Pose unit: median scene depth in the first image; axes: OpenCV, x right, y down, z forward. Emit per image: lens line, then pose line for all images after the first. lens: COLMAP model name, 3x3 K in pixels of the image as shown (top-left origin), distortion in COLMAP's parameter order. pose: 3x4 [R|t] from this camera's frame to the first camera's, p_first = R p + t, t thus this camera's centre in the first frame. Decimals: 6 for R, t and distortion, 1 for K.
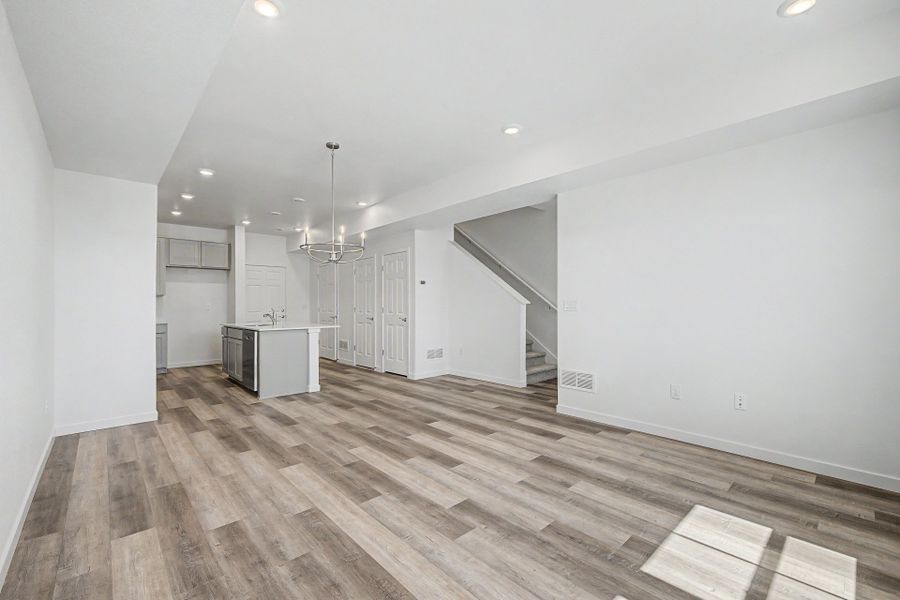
lens RADIAL K [[379.3, 0, 450.0], [0, 379.3, 303.7], [0, 0, 1]] dist [0.010656, -0.001760]
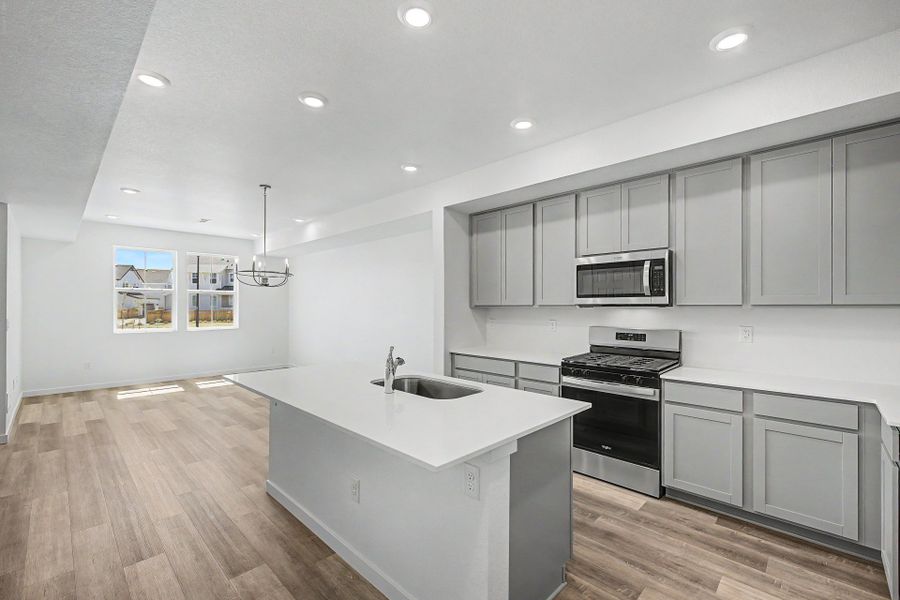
lens RADIAL K [[379.3, 0, 448.8], [0, 379.3, 302.5], [0, 0, 1]] dist [0.010656, -0.001760]
pose [[-0.997975, -0.001446, -0.063596, -0.798193], [-0.000501, 0.999889, -0.014868, -0.040947], [0.063610, -0.014806, -0.997865, 2.208192]]
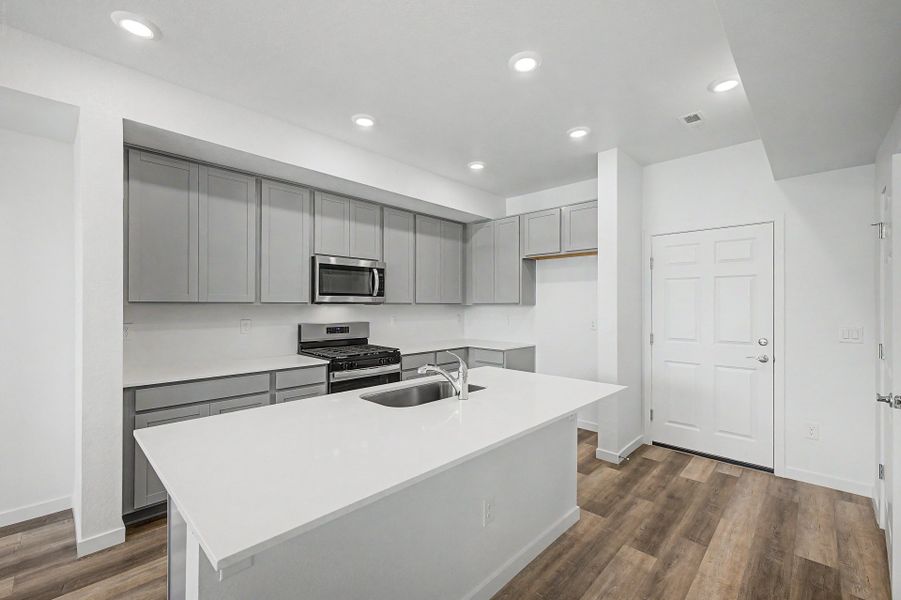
lens RADIAL K [[379.7, 0, 450.6], [0, 379.7, 302.7], [0, 0, 1]] dist [0.010656, -0.001760]
pose [[0.063505, -0.002928, -0.997977, -0.226189], [0.001397, 0.999995, -0.002845, -0.045014], [0.997981, -0.001214, 0.063509, 1.583410]]
